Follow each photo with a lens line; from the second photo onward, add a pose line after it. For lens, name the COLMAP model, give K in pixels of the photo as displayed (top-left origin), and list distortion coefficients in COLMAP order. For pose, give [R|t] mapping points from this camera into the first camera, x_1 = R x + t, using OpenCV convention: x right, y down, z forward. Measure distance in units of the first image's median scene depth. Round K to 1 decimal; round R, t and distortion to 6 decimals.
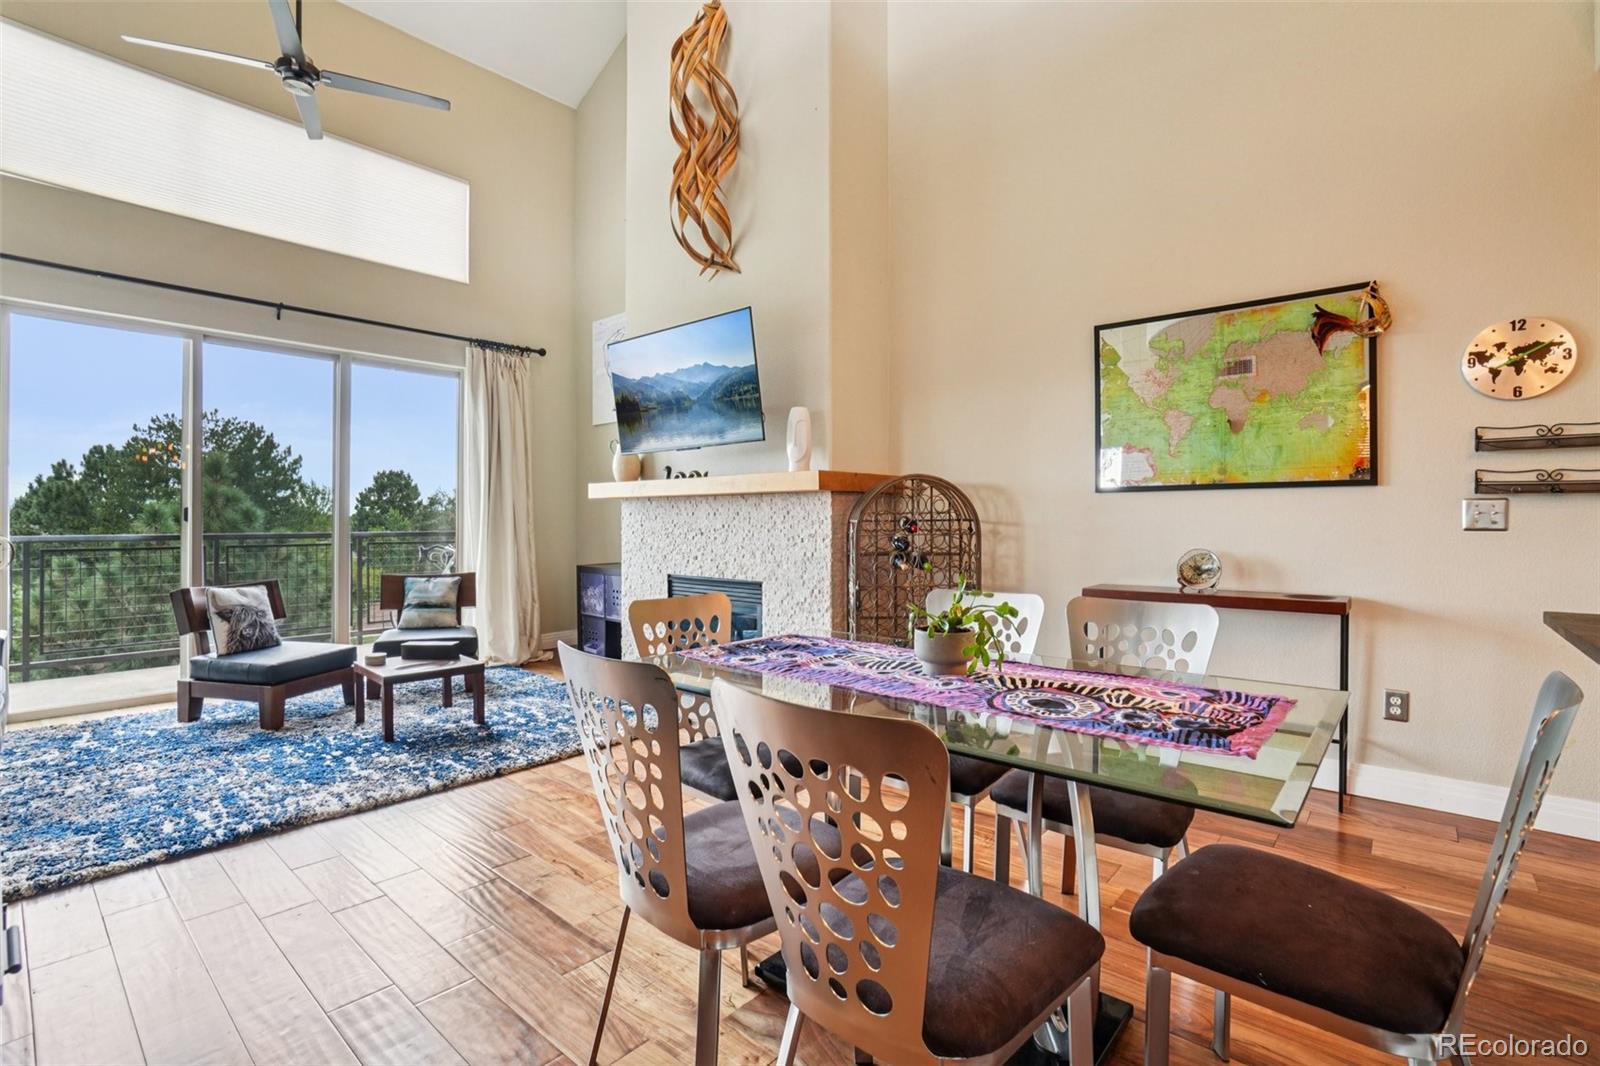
lens RADIAL K [[733.4, 0, 782.1], [0, 733.4, 520.1], [0, 0, 1]] dist [-0.062608, 0.018694]
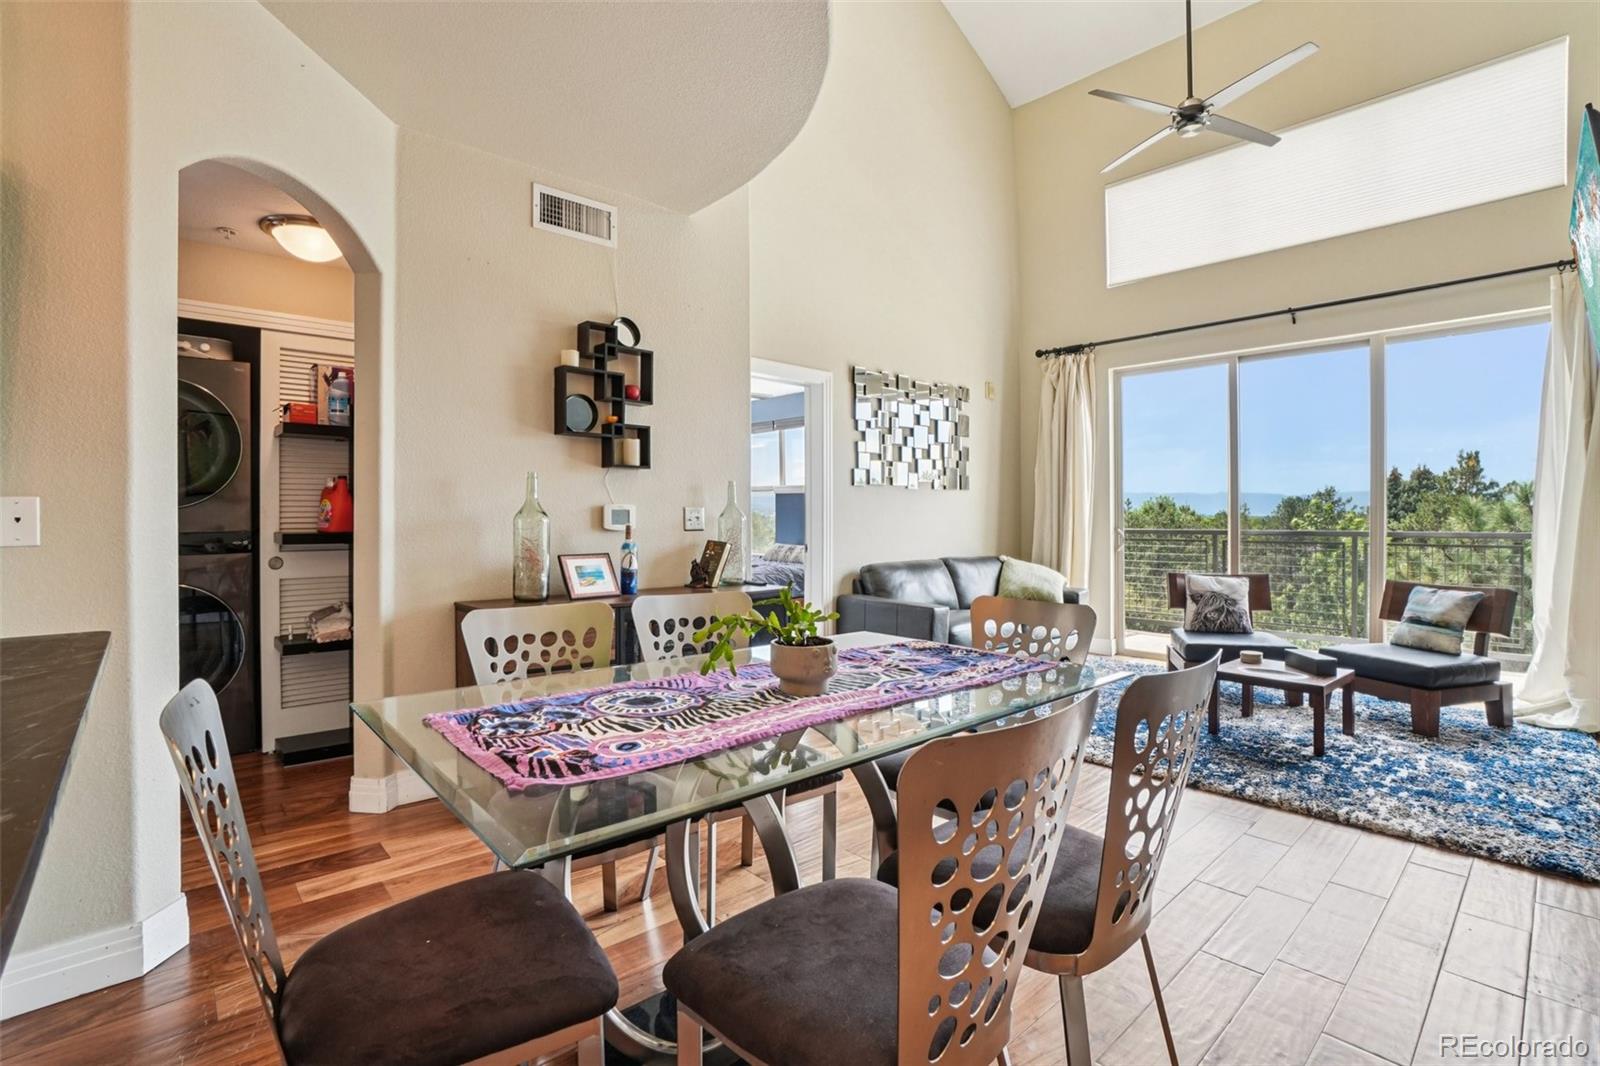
lens RADIAL K [[733.4, 0, 787.4], [0, 733.4, 505.4], [0, 0, 1]] dist [-0.062608, 0.018694]
pose [[-0.117112, -0.016216, -0.992986, 0.523688], [-0.000844, 0.999868, -0.016229, -0.000054], [0.993118, -0.001063, -0.117110, 0.503310]]
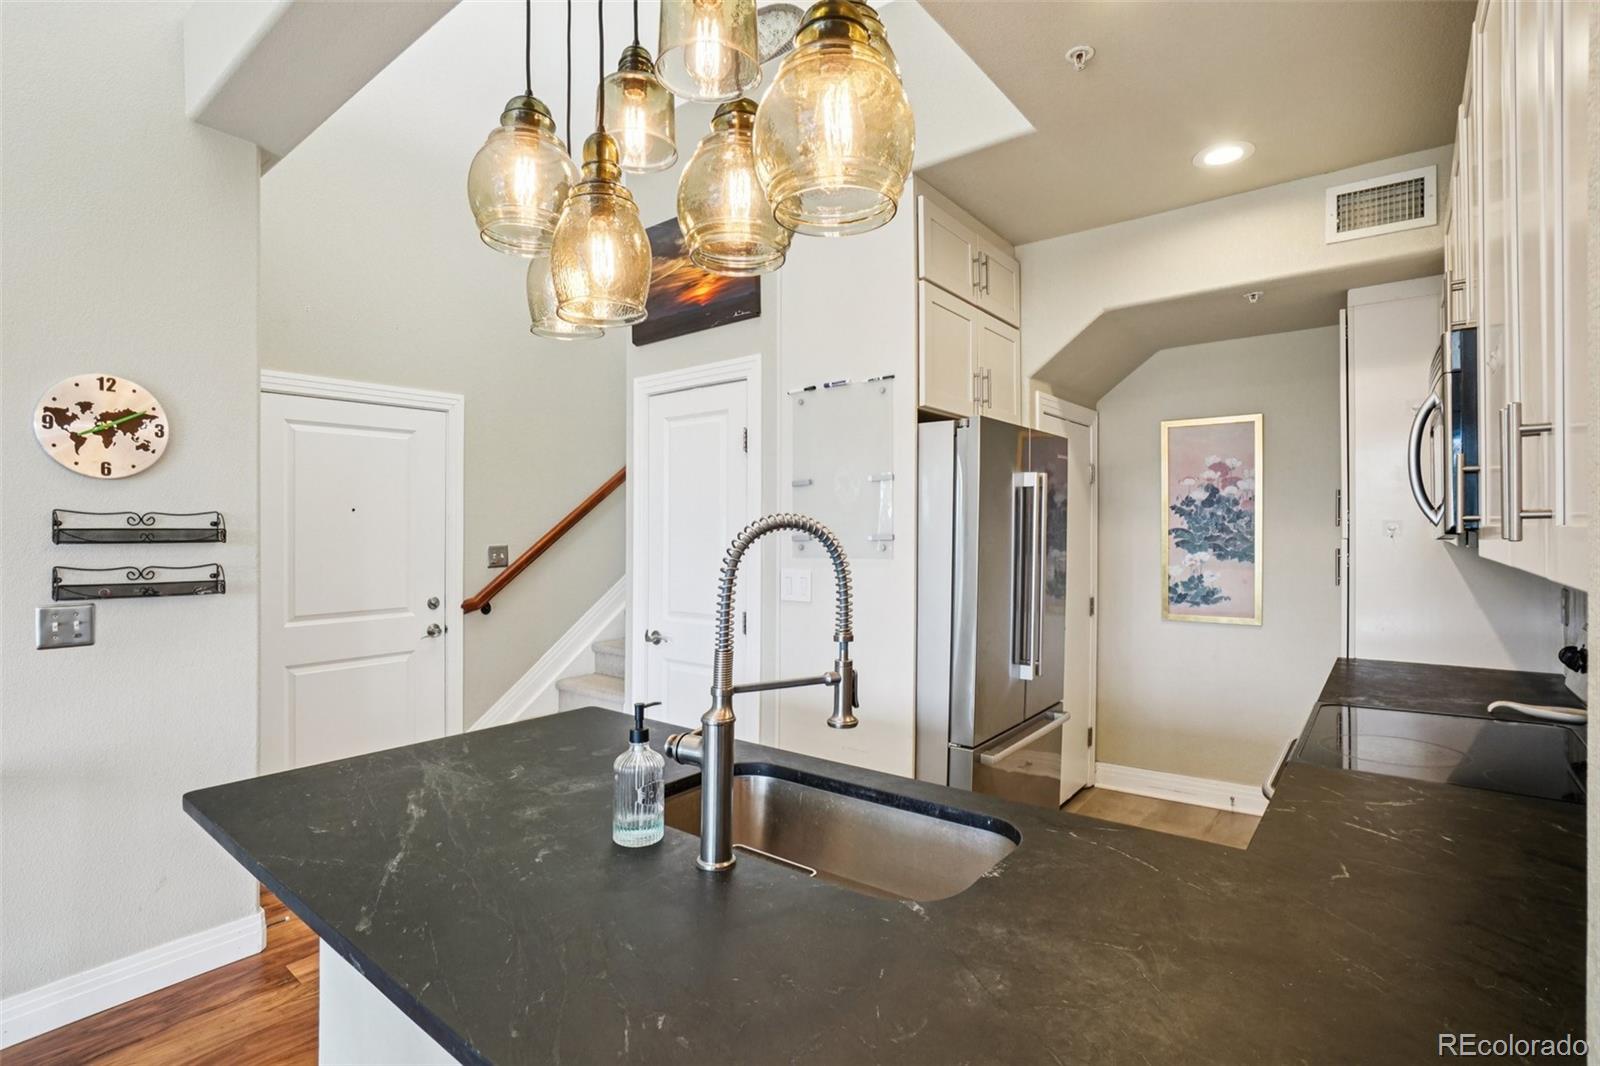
lens RADIAL K [[760.1, 0, 797.0], [0, 760.1, 529.5], [0, 0, 1]] dist [-0.044708, 0.001557]
pose [[-0.043353, -0.009813, 0.999012, 0.129934], [0.002446, 0.999948, 0.009929, -0.079603], [-0.999057, 0.002874, -0.043327, 0.169721]]
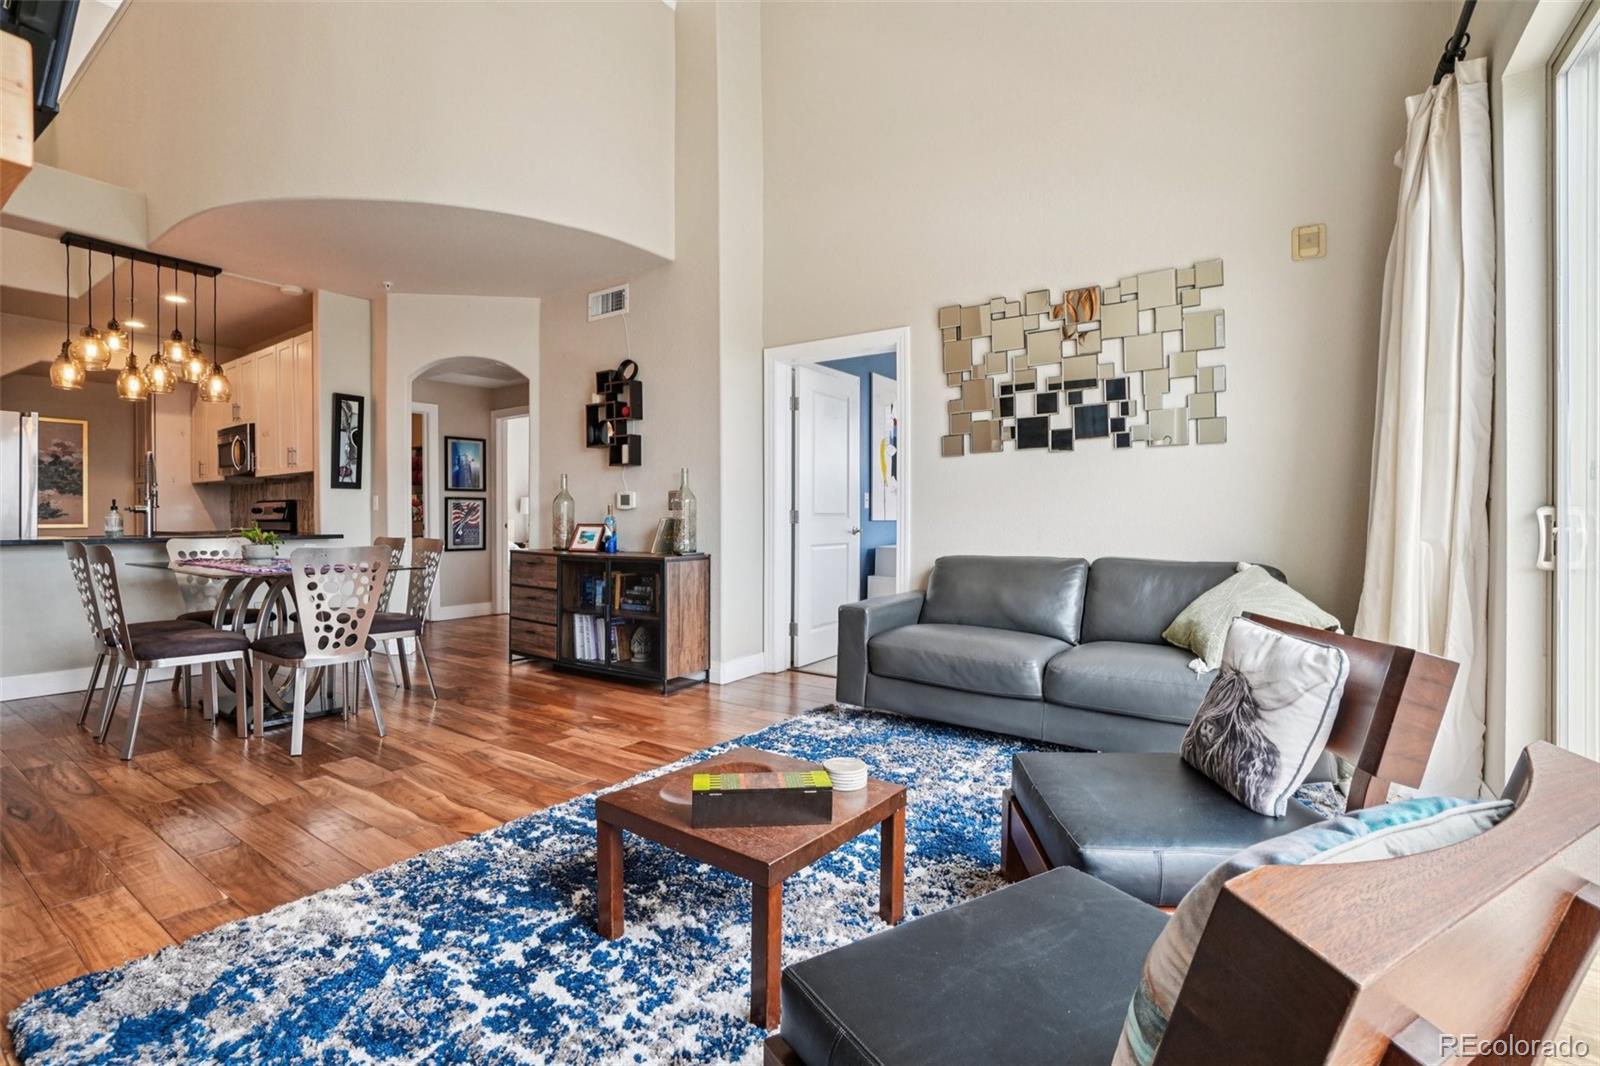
lens RADIAL K [[733.4, 0, 800.3], [0, 733.4, 526.2], [0, 0, 1]] dist [-0.062608, 0.018694]
pose [[-0.991904, -0.000693, -0.126985, -0.507011], [-0.001588, 0.999975, 0.006941, 0.036209], [0.126977, 0.007087, -0.991880, 1.527748]]
